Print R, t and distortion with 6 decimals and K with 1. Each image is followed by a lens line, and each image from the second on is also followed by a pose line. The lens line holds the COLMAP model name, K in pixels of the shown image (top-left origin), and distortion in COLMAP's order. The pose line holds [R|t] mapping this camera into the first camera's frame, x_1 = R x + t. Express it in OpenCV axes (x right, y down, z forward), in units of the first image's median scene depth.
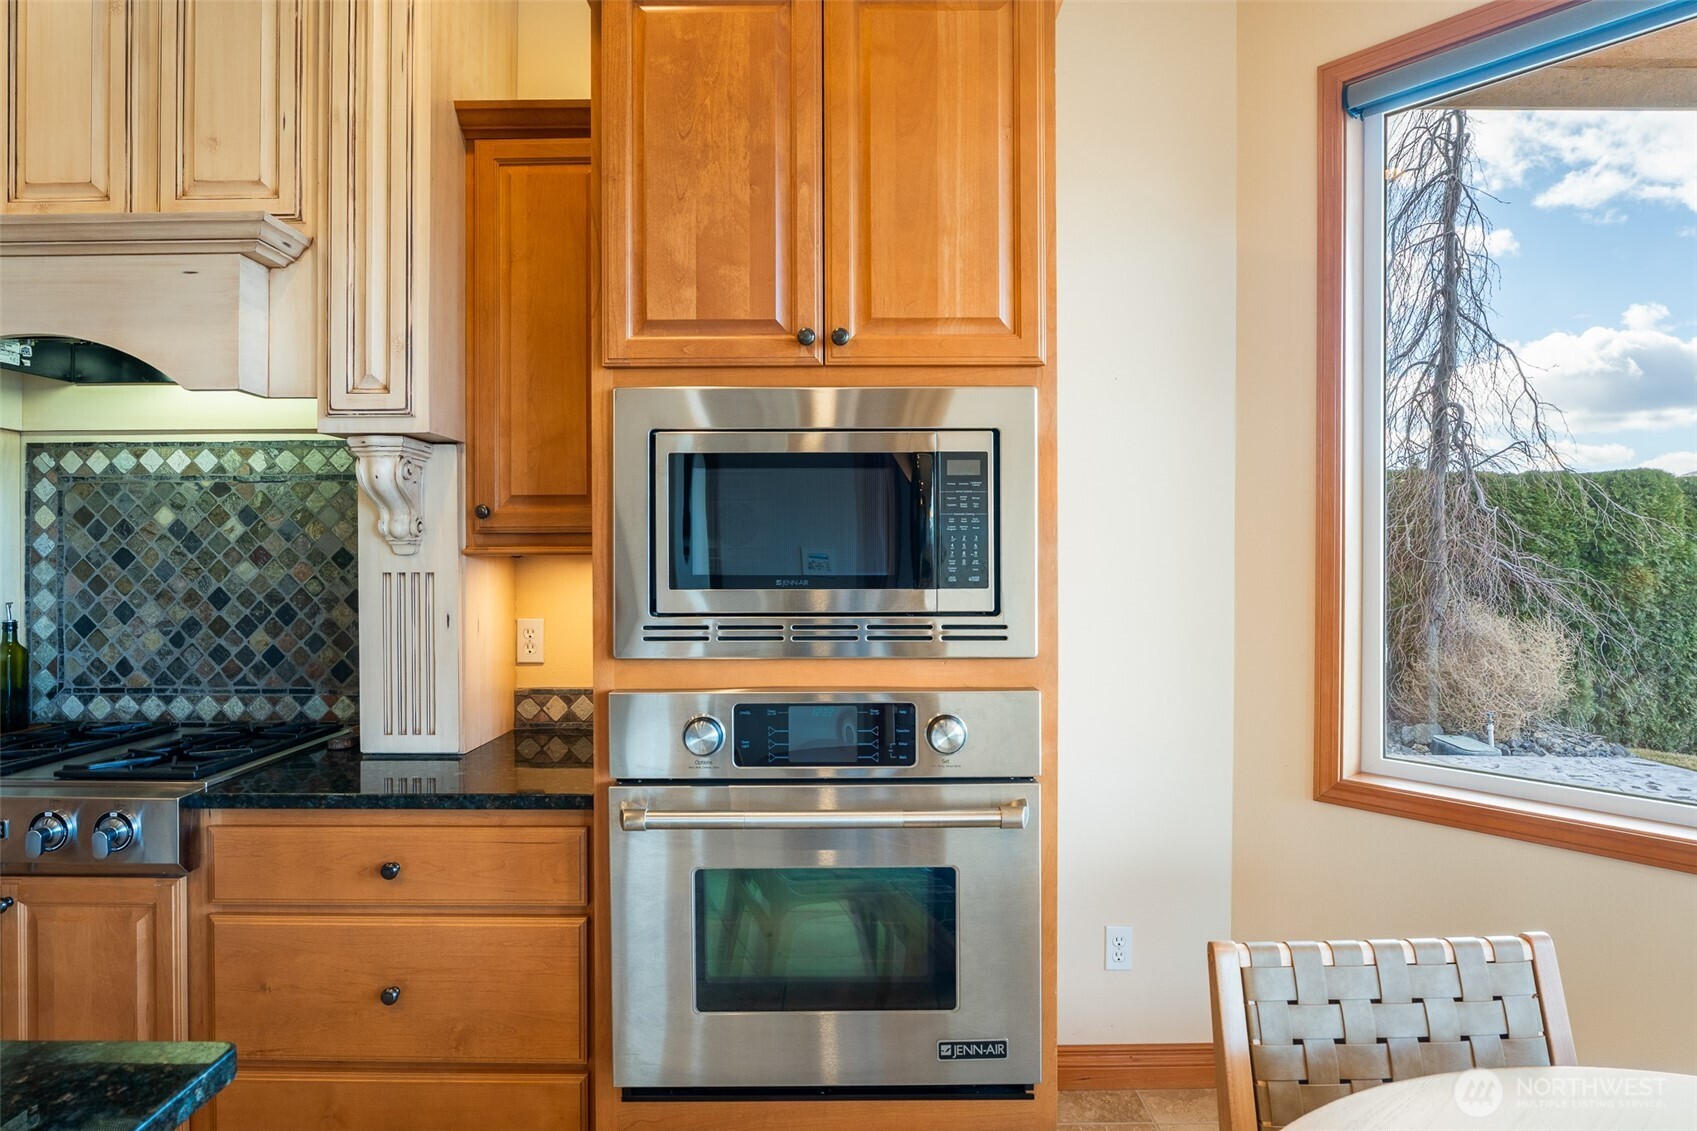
lens RADIAL K [[907.5, 0, 851.9], [0, 907.5, 558.4], [0, 0, 1]] dist [-0.016099, 0.003361]
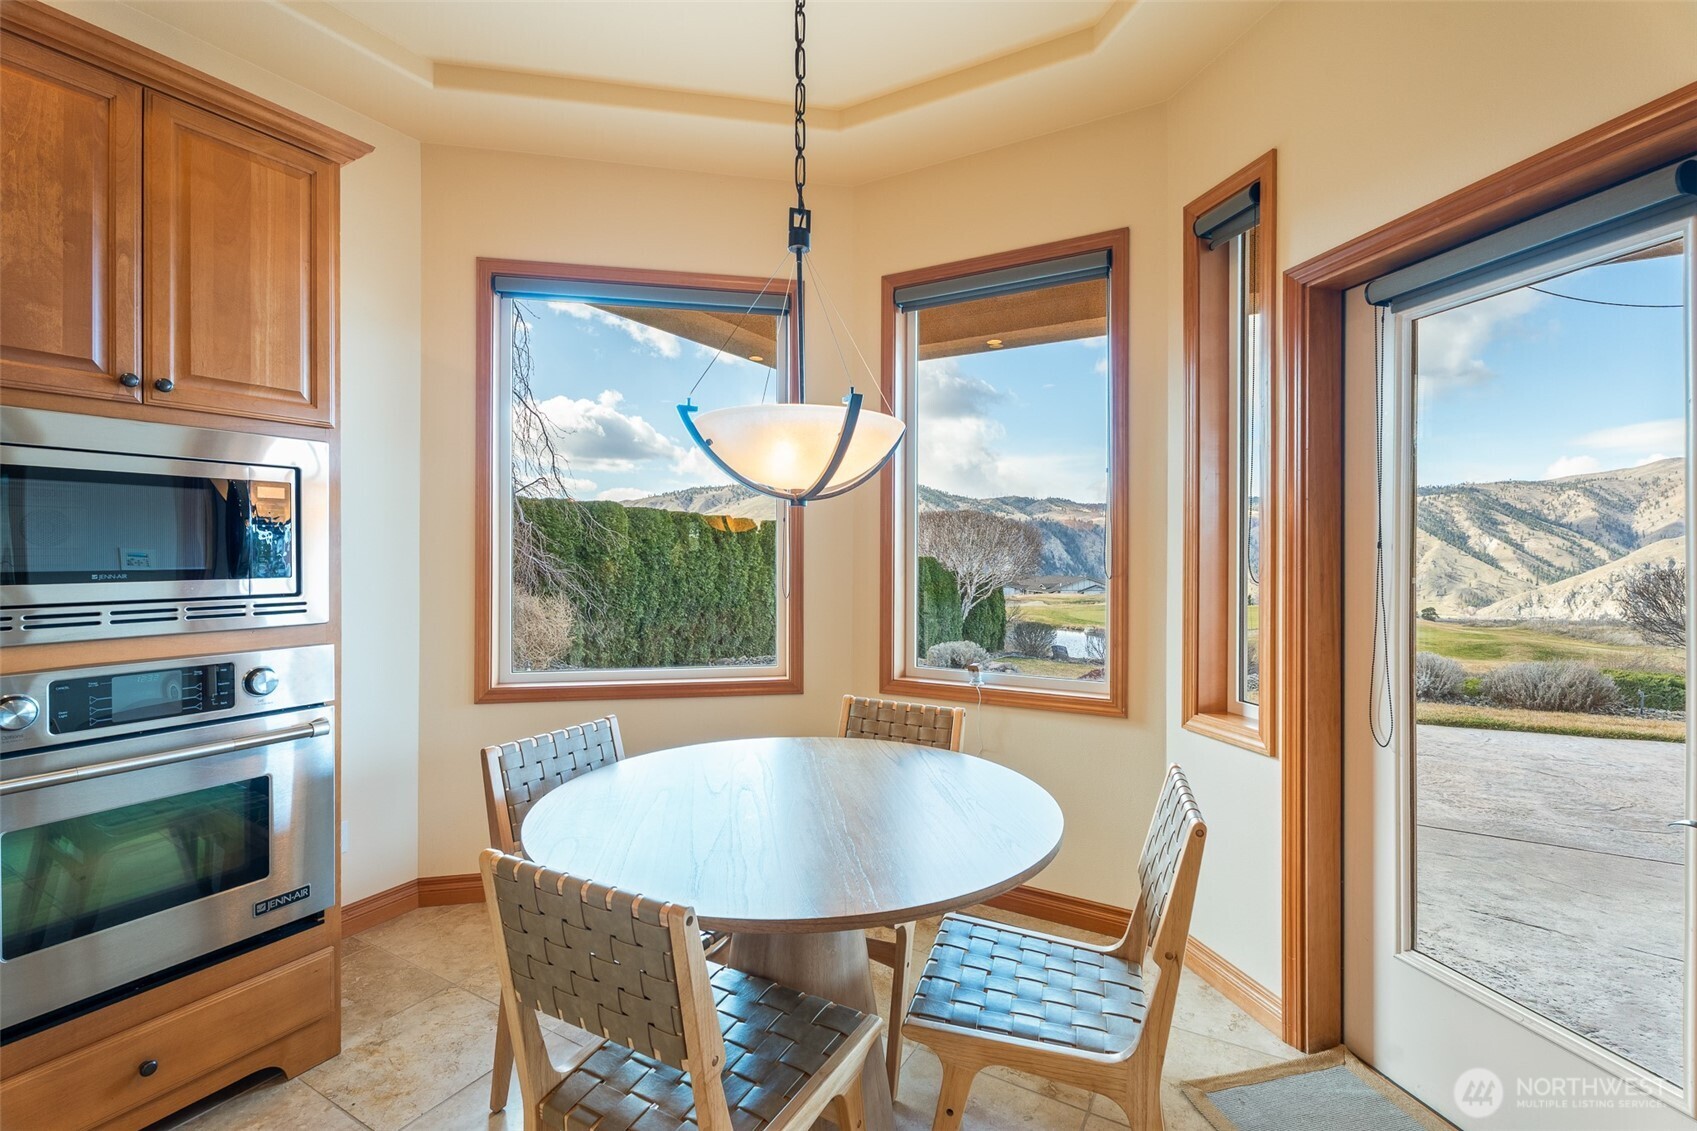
lens RADIAL K [[760.6, 0, 846.9], [0, 760.6, 553.8], [0, 0, 1]] dist [-0.000558, -0.000138]
pose [[0.508671, 0.000348, 0.860961, -0.309740], [0.002718, 0.999994, -0.002010, 0.000184], [-0.860957, 0.003363, 0.508667, -0.264715]]
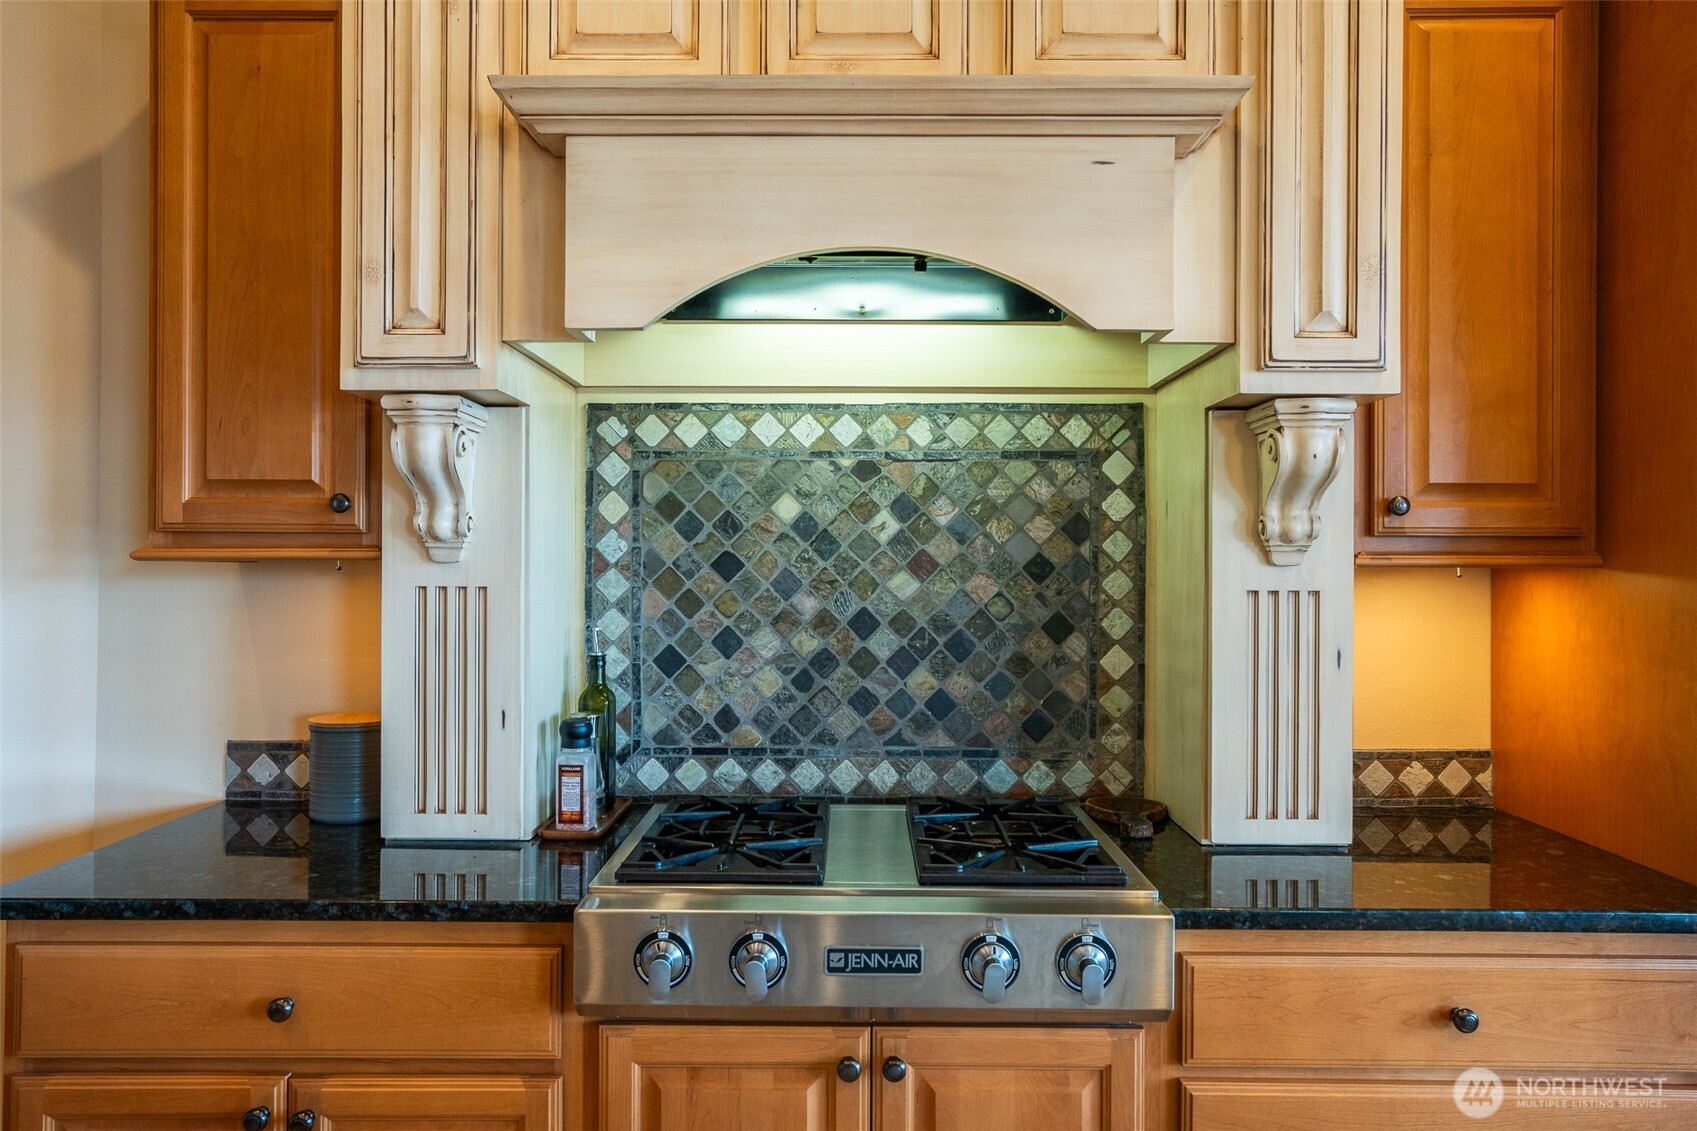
lens RADIAL K [[1191.4, 0, 848.5], [0, 1191.4, 565.5], [0, 0, 1]] dist [-0.001579, 0.003454]
pose [[0.999979, 0.006461, -0.000674, -0.714502], [-0.006458, 0.999968, 0.004736, -0.005683], [0.000705, -0.004731, 0.999989, 0.055339]]
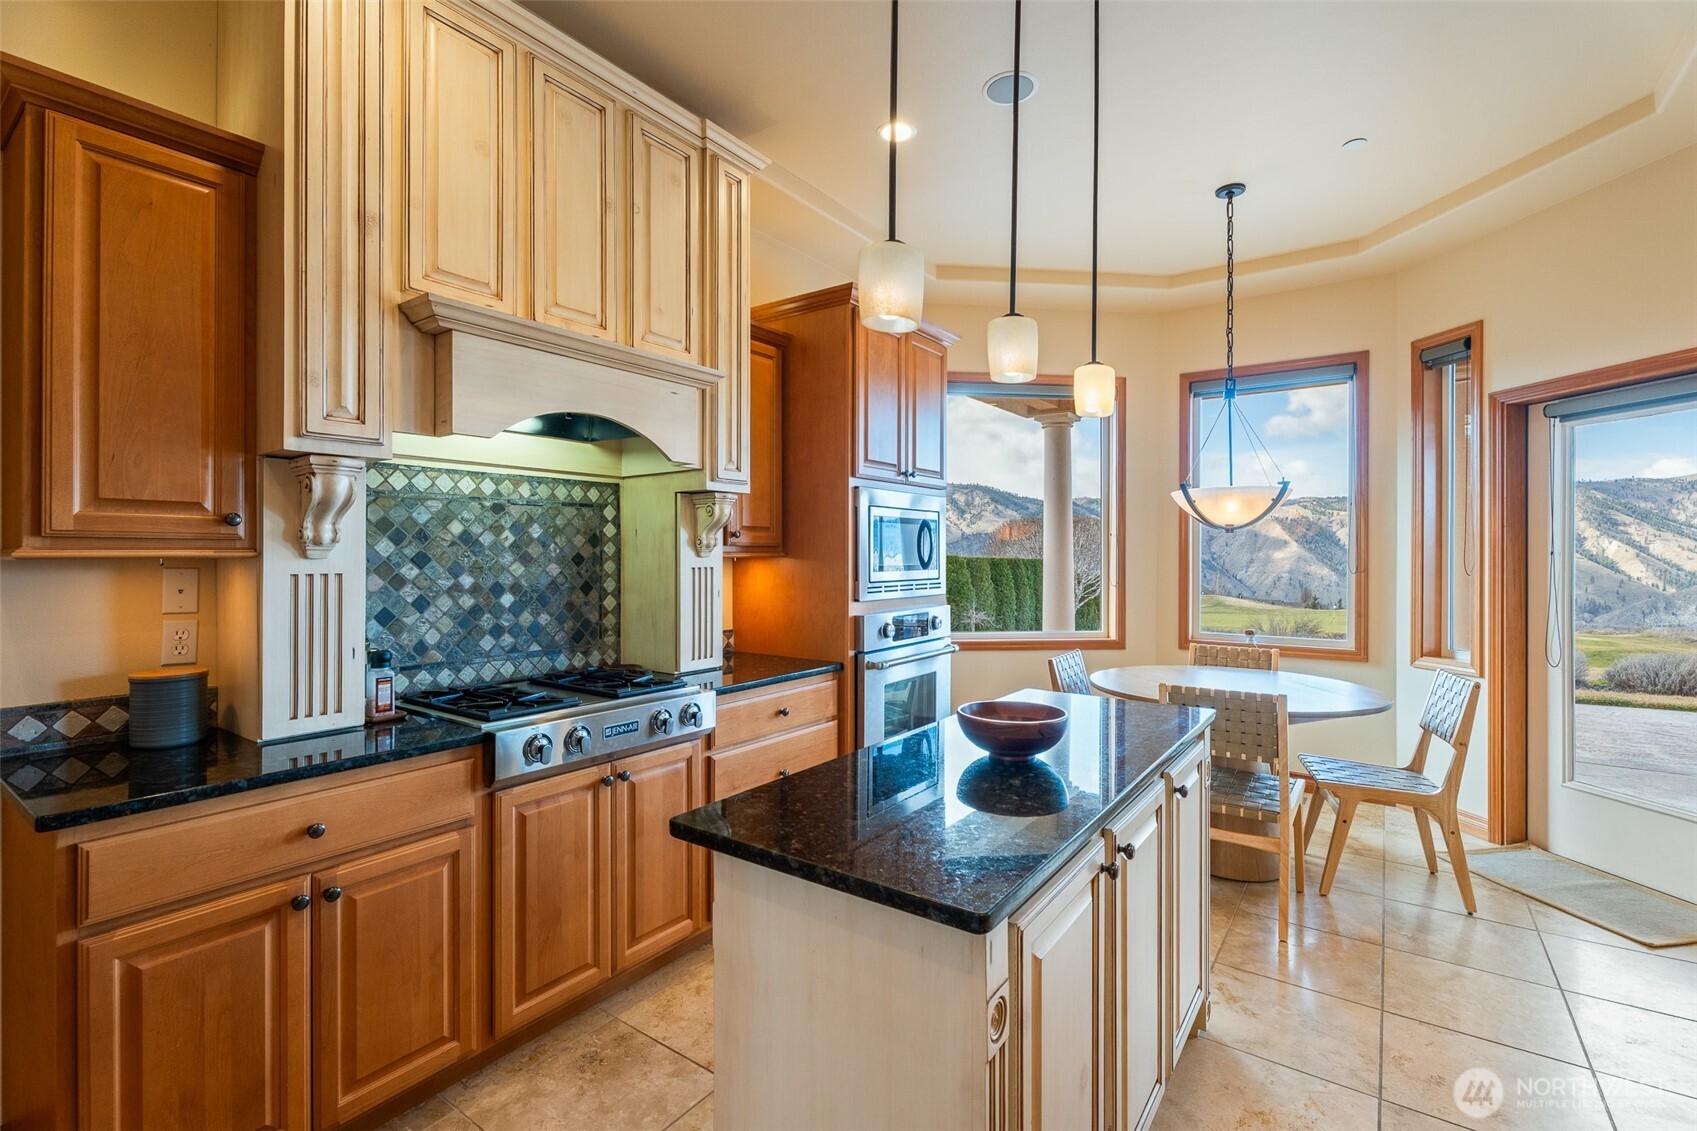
lens RADIAL K [[752.2, 0, 844.4], [0, 752.2, 554.5], [0, 0, 1]] dist [-0.002313, -0.000800]
pose [[0.586684, 0.002456, 0.809812, -1.308750], [0.001104, 0.999992, -0.003832, -0.003010], [-0.809815, 0.003142, 0.586677, -0.079795]]
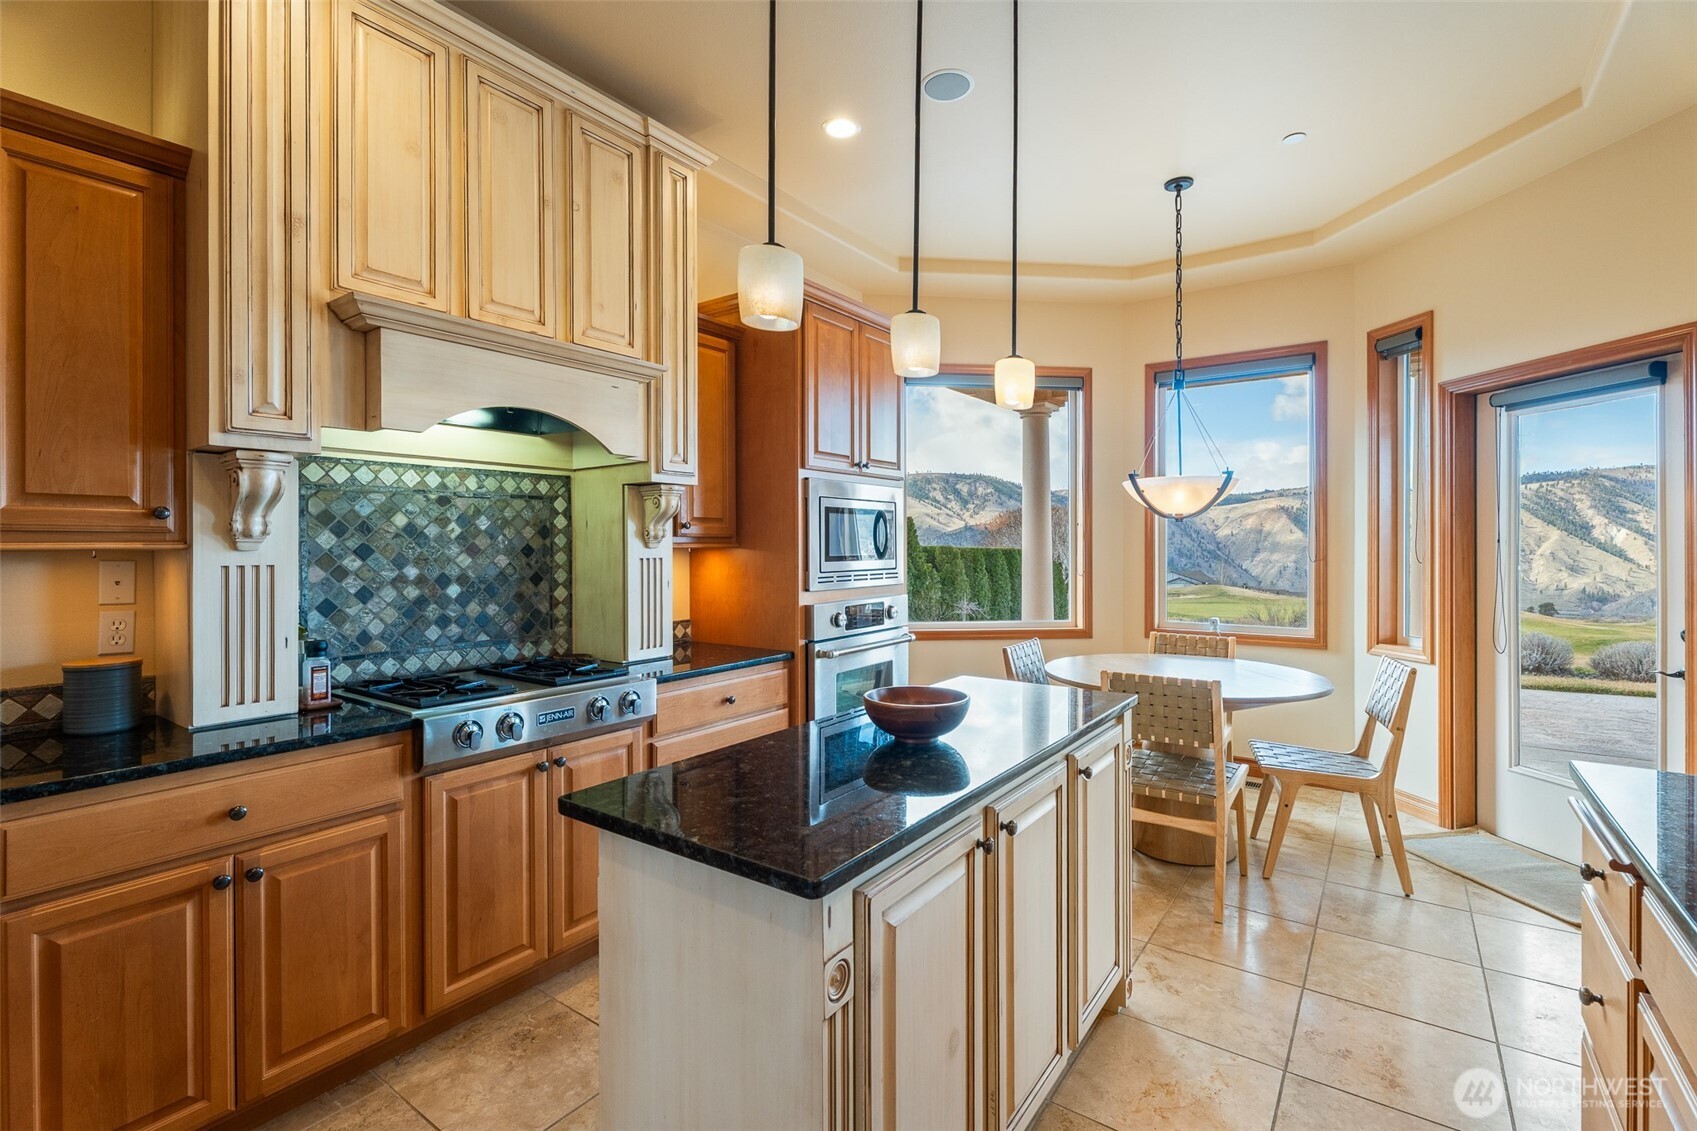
lens RADIAL K [[758.4, 0, 848.1], [0, 758.4, 547.0], [0, 0, 1]] dist [-0.000841, -0.001759]
pose [[0.585753, -0.001332, 0.810488, -1.277470], [0.005214, 0.999984, -0.002125, -0.001045], [-0.810473, 0.005470, 0.585751, -0.176254]]
